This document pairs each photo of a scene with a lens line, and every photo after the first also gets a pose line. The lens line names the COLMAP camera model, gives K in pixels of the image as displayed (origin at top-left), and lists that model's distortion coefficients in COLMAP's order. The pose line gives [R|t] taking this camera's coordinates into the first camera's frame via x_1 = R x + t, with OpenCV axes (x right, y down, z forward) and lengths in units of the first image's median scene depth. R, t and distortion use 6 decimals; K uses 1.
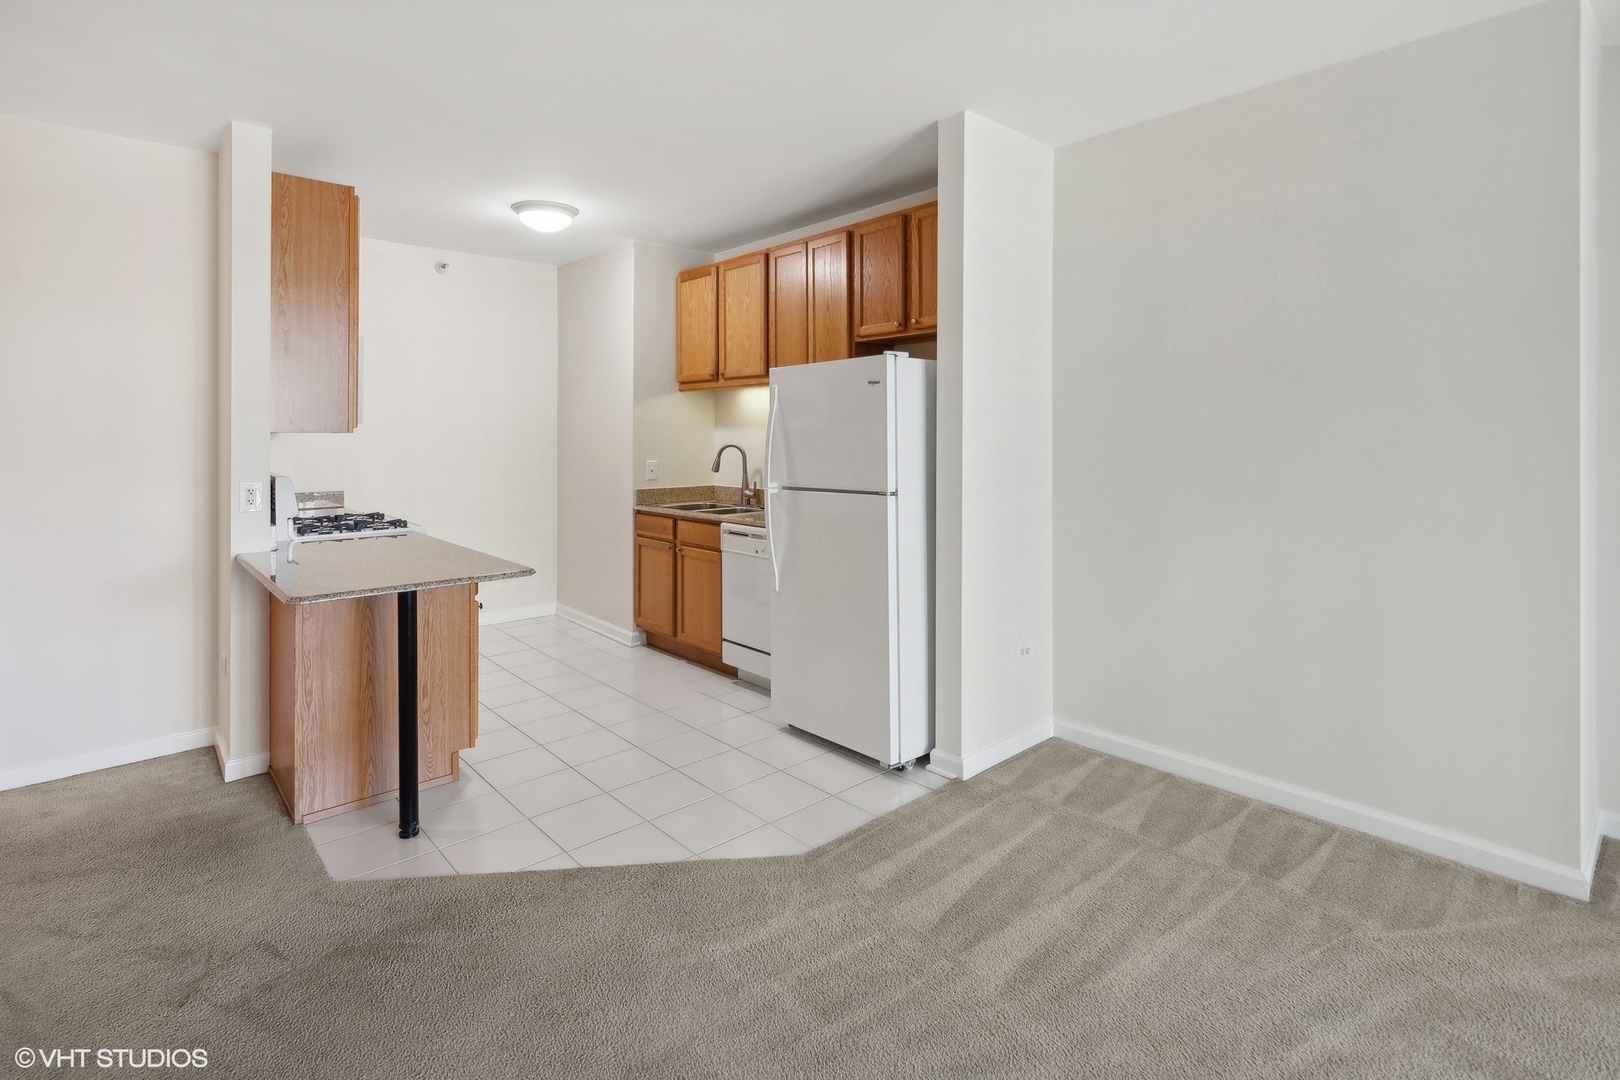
lens RADIAL K [[795.1, 0, 803.9], [0, 795.1, 430.7], [0, 0, 1]] dist [0.009492, -0.006176]
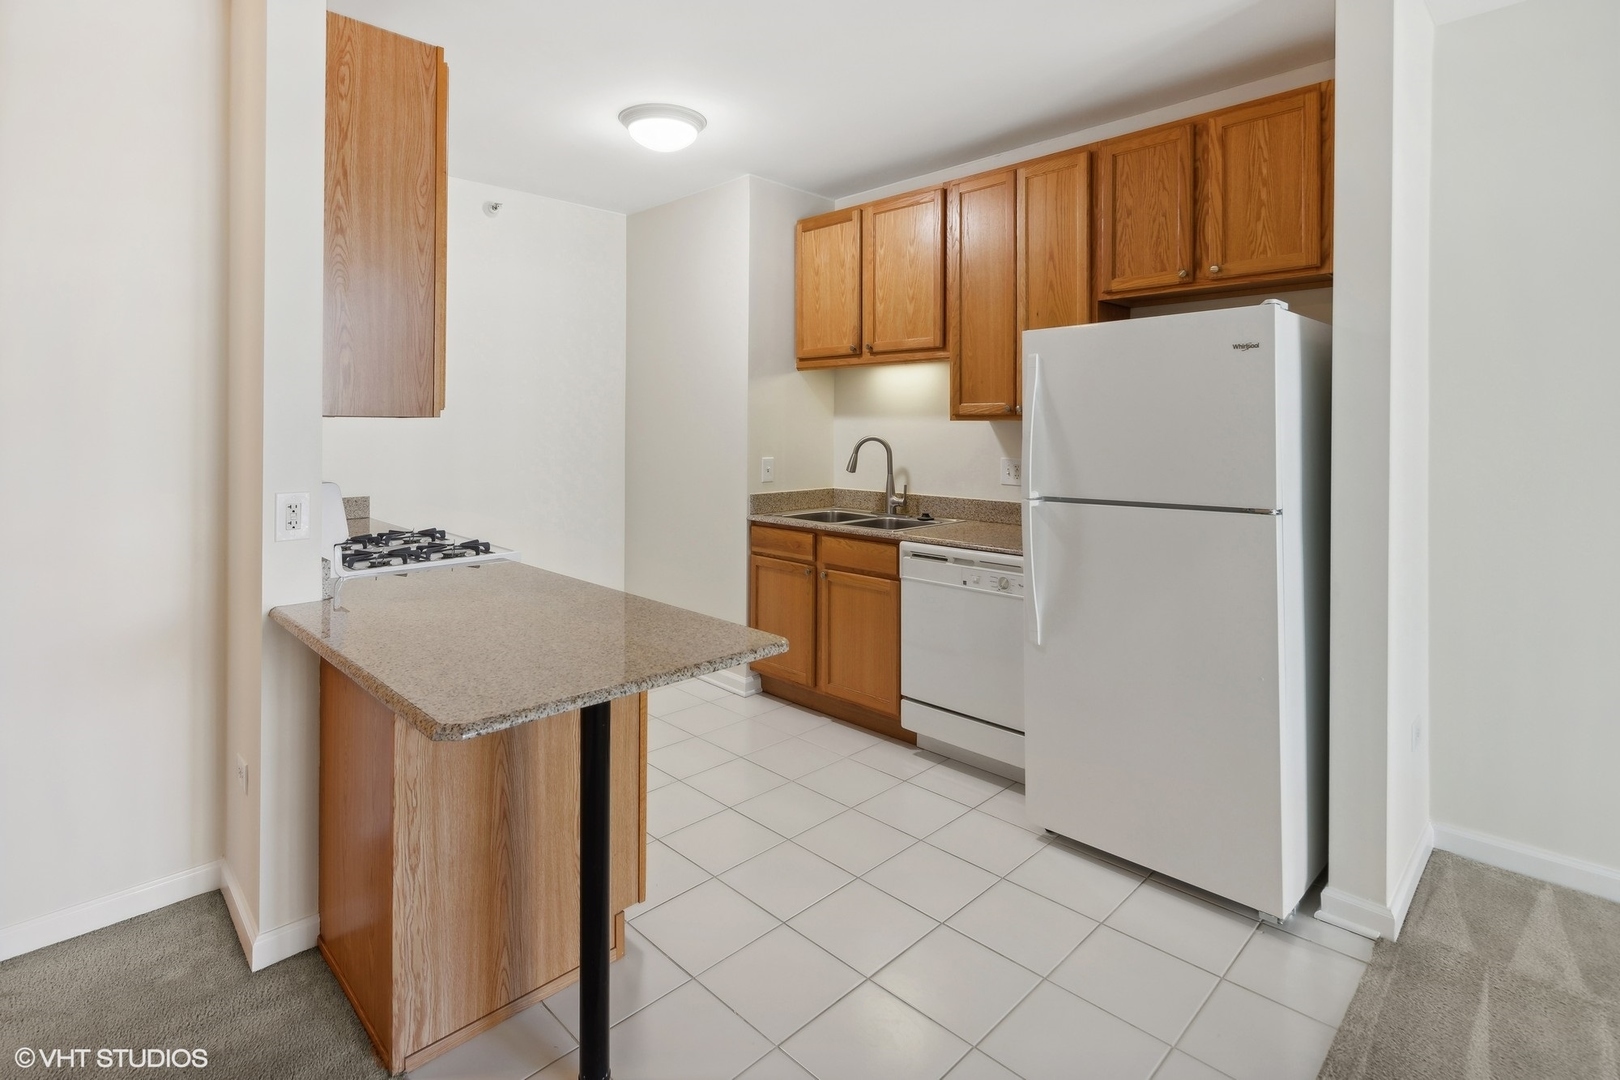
lens RADIAL K [[799.0, 0, 802.3], [0, 799.0, 424.6], [0, 0, 1]] dist [0.010709, -0.007079]
pose [[0.998717, 0.005113, 0.050385, -0.267265], [-0.005164, 0.999986, 0.000864, 0.005746], [-0.050380, -0.001123, 0.998729, 0.284642]]
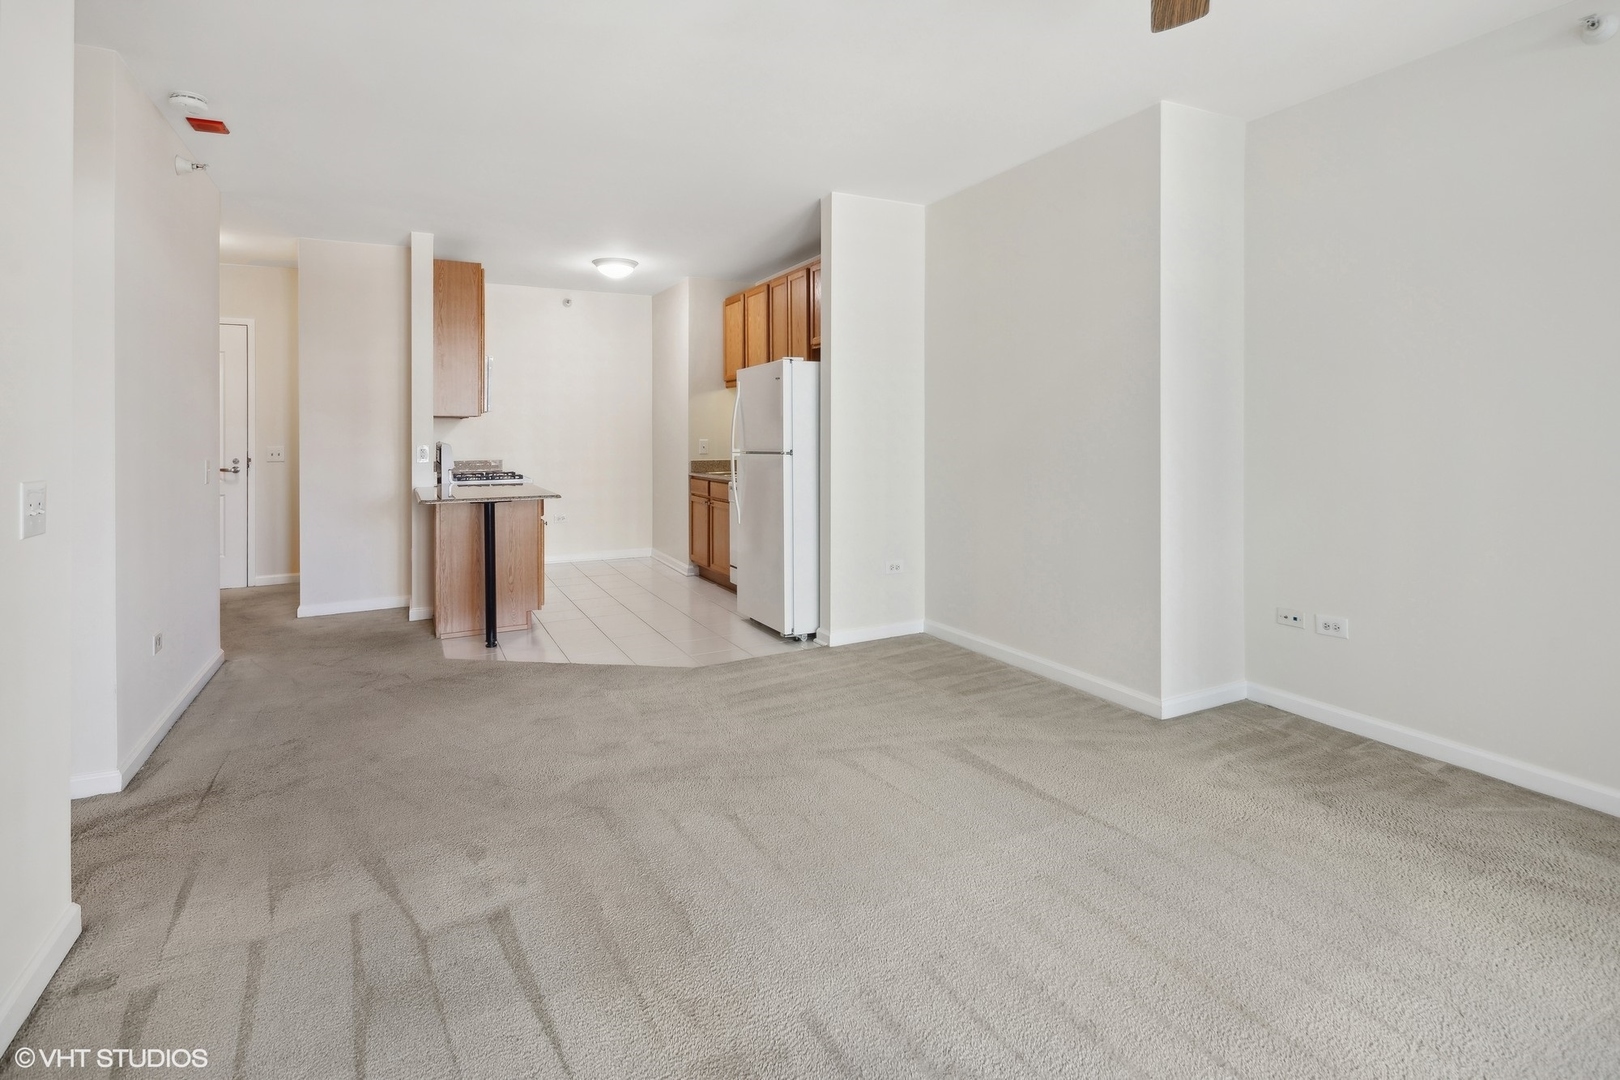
lens RADIAL K [[795.1, 0, 803.9], [0, 795.1, 430.7], [0, 0, 1]] dist [0.009492, -0.006176]
pose [[0.968021, -0.003299, -0.250846, 0.422468], [0.003650, 0.999993, 0.000933, 0.029704], [0.250841, -0.001819, 0.968027, -0.353586]]
